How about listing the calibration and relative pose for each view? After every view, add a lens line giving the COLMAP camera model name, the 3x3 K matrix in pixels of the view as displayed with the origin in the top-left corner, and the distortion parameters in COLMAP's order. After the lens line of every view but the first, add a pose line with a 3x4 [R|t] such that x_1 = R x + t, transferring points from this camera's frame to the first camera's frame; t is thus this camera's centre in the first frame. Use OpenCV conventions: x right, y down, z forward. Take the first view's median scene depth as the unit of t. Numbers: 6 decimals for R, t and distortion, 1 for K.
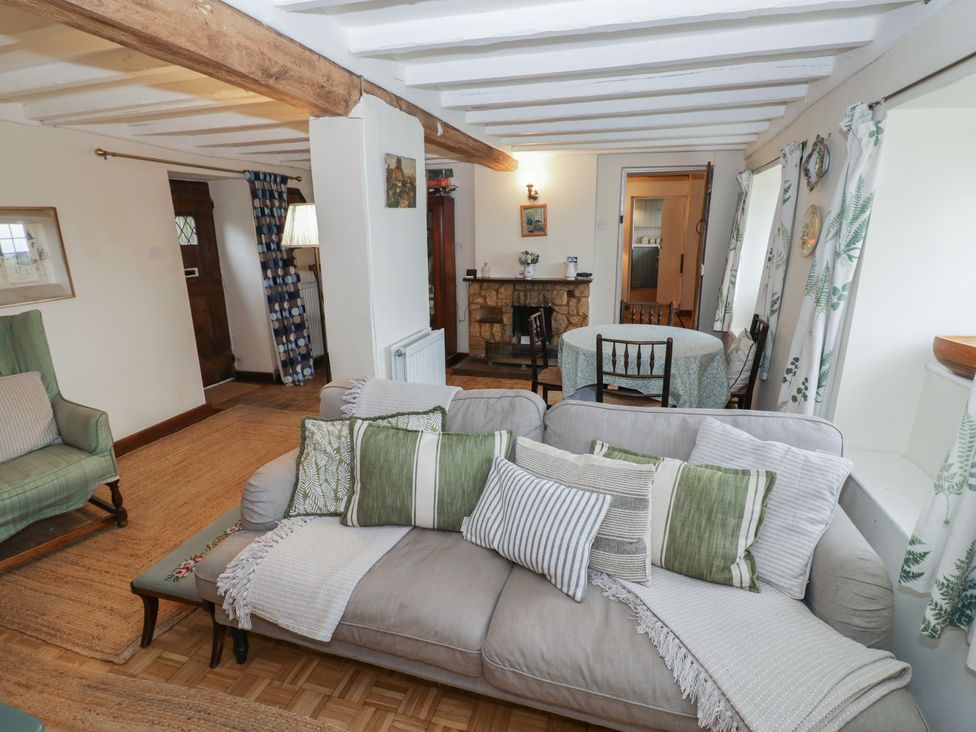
lens RADIAL K [[510.3, 0, 487.8], [0, 510.3, 365.4], [0, 0, 1]] dist [-0.011664, -0.002467]
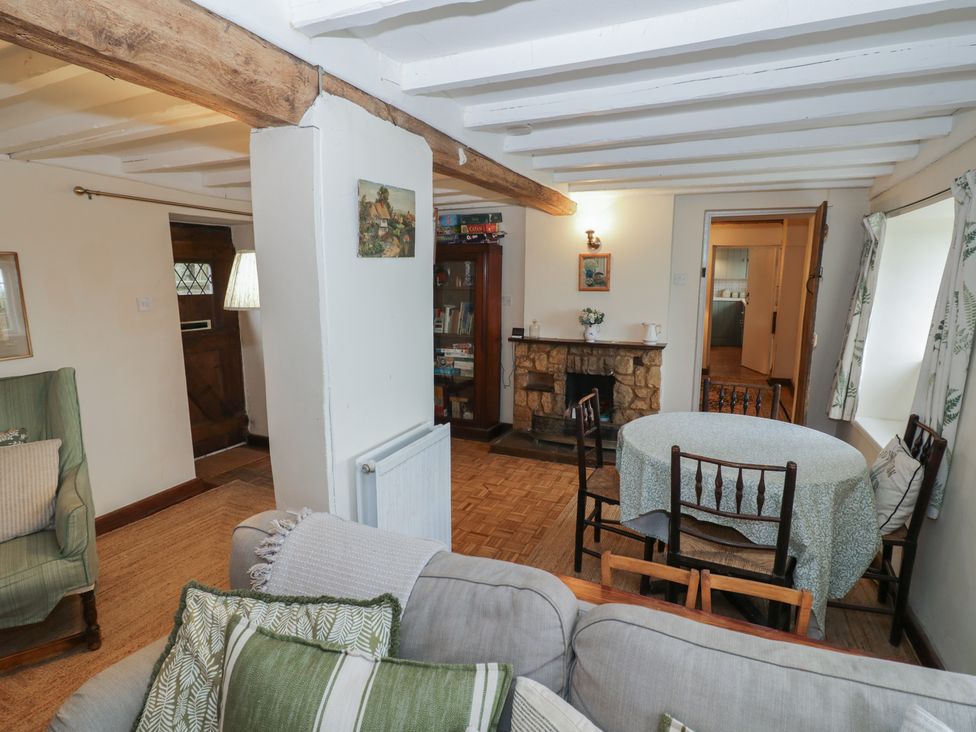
lens RADIAL K [[525.0, 0, 488.7], [0, 525.0, 366.7], [0, 0, 1]] dist [-0.005302, -0.012374]
pose [[0.992027, 0.033701, -0.121437, 0.051002], [-0.044749, 0.994987, -0.089431, -0.082684], [0.117814, 0.094152, 0.988562, 0.259446]]
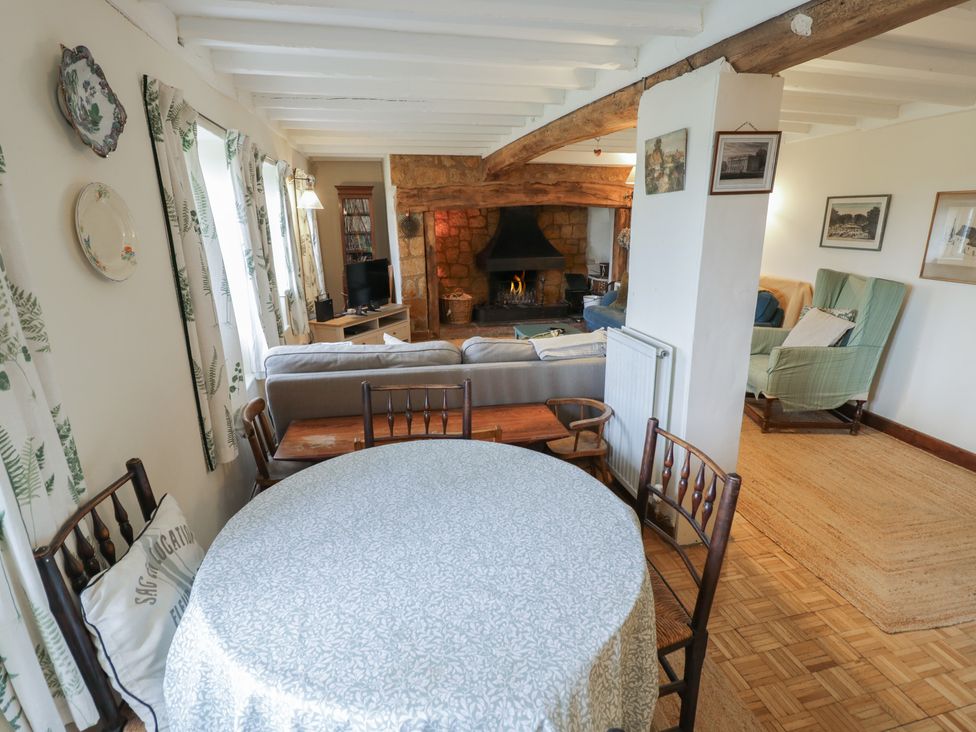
lens RADIAL K [[525.0, 0, 489.7], [0, 525.0, 370.3], [0, 0, 1]] dist [-0.005302, -0.012374]
pose [[-0.877298, 0.141611, -0.458579, 0.460316], [-0.124058, 0.856101, 0.501699, -0.384411], [0.463636, 0.497029, -0.733487, 1.390077]]
